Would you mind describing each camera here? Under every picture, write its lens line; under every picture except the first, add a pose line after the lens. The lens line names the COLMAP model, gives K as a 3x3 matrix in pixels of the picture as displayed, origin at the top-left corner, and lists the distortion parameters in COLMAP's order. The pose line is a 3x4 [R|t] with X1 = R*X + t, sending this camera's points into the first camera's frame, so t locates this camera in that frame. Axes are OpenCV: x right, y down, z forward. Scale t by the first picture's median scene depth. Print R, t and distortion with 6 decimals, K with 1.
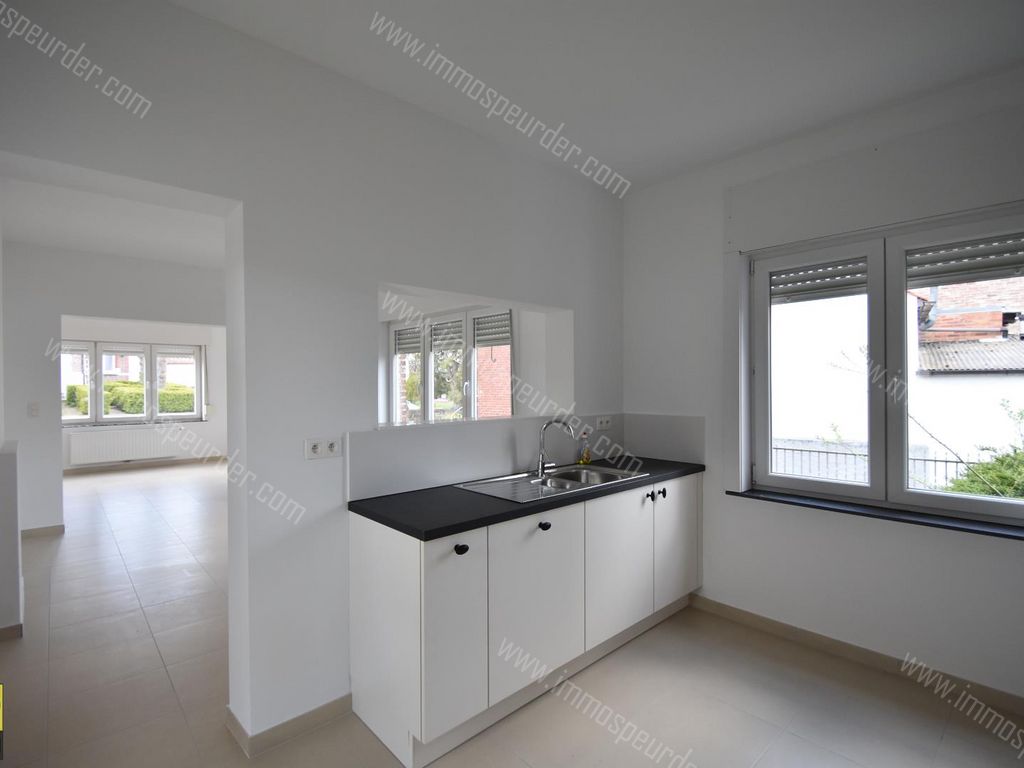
lens RADIAL K [[501.2, 0, 507.3], [0, 501.2, 387.3], [0, 0, 1]] dist [-0.000295, -0.000381]
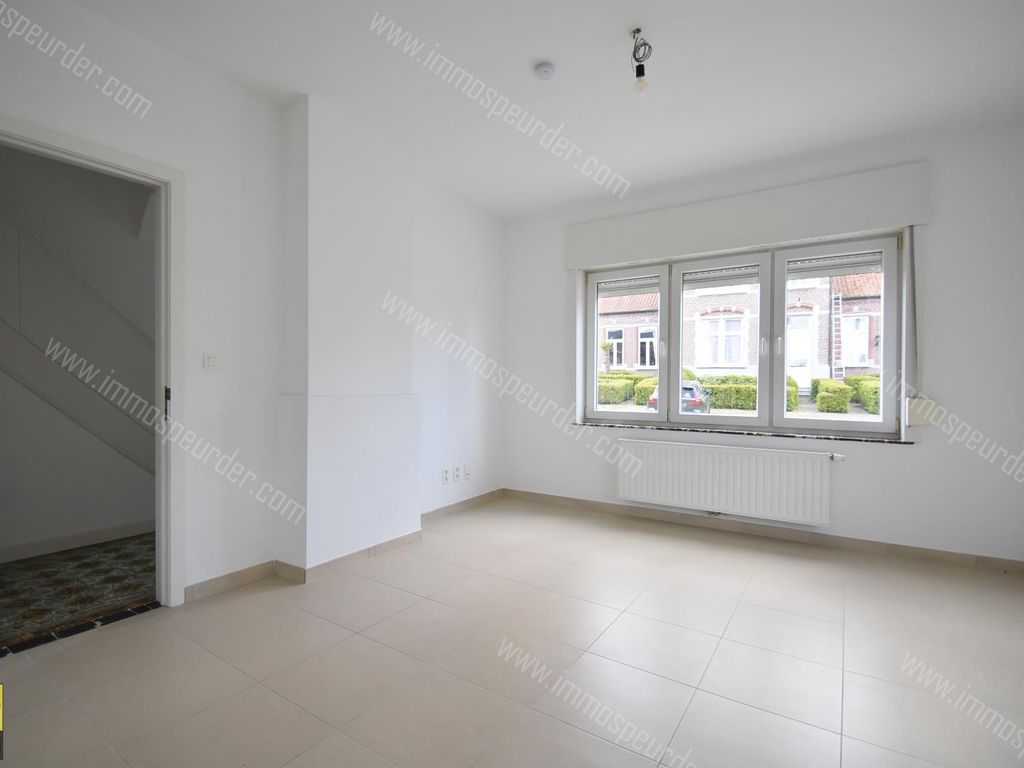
lens RADIAL K [[501.2, 0, 507.3], [0, 501.2, 387.3], [0, 0, 1]] dist [-0.000295, -0.000381]
pose [[0.241650, 0.010421, -0.970308, -0.328898], [-0.011517, 0.999903, 0.007871, 0.028730], [0.970295, 0.009273, 0.241746, 0.639140]]
